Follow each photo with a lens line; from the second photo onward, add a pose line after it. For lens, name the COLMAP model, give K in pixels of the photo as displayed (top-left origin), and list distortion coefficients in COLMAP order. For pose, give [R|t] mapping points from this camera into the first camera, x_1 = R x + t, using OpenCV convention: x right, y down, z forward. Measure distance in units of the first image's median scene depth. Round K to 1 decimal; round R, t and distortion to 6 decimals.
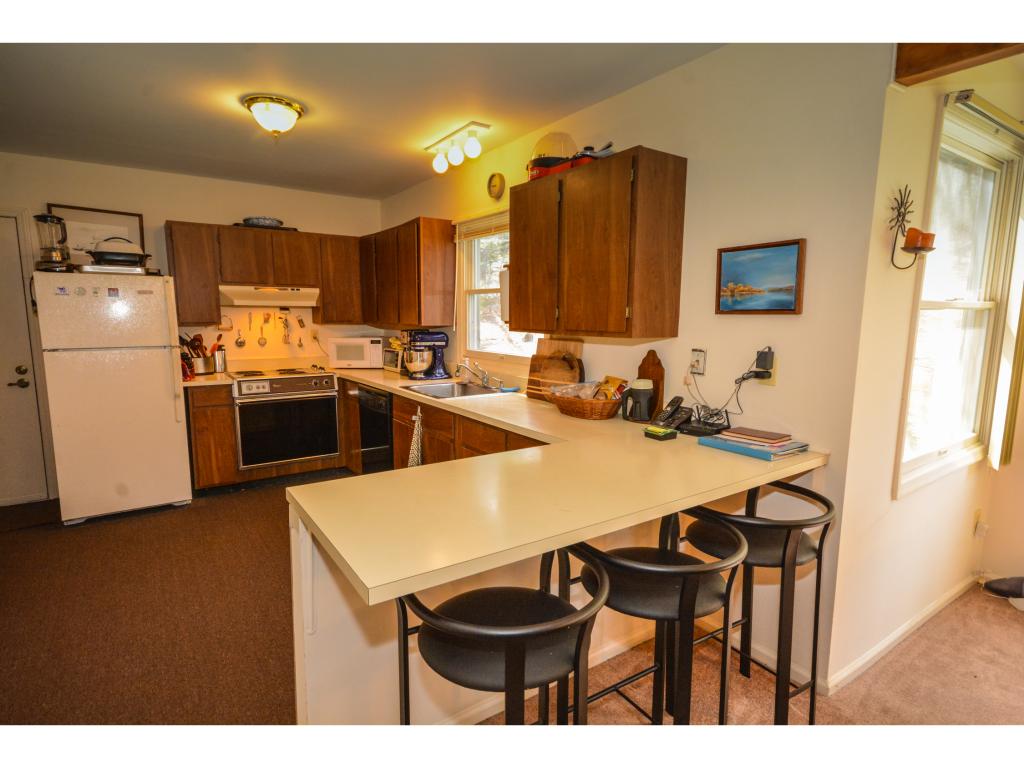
lens RADIAL K [[526.0, 0, 512.0], [0, 526.0, 384.0], [0, 0, 1]] dist [0.011405, 0.000244]
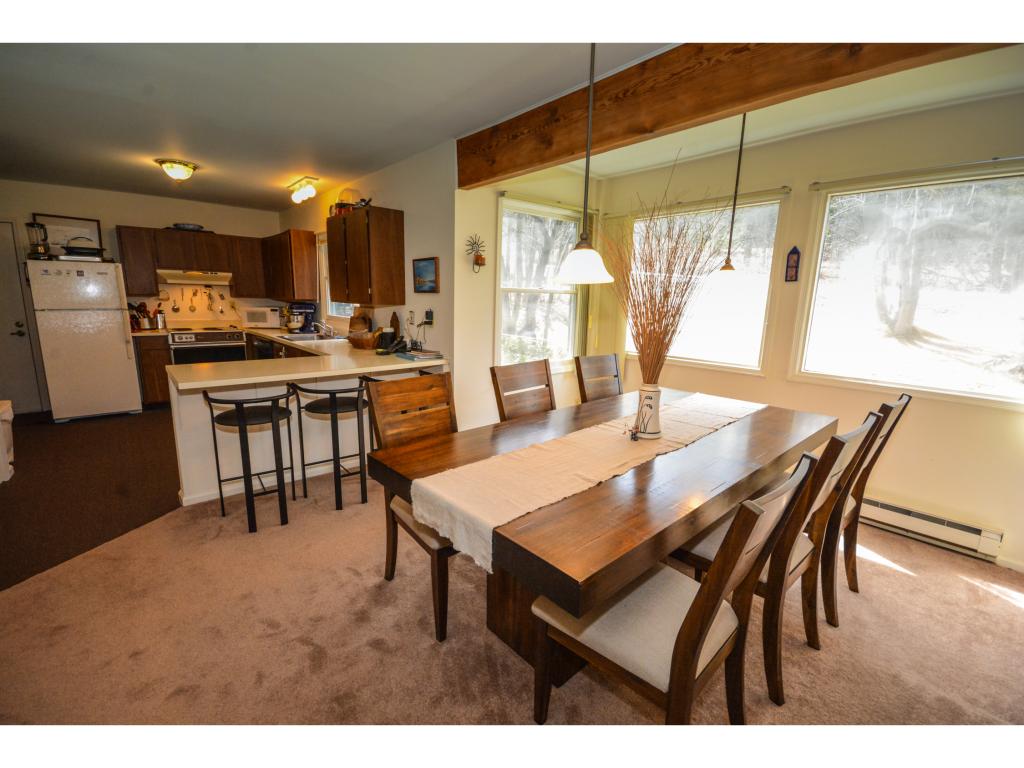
lens RADIAL K [[437.6, 0, 512.0], [0, 437.6, 384.0], [0, 0, 1]] dist [0.000799, -0.009500]
pose [[0.991913, -0.004199, 0.126847, 0.314223], [-0.003794, 0.998025, 0.062703, 0.061102], [-0.126860, -0.062677, 0.989938, -0.405945]]
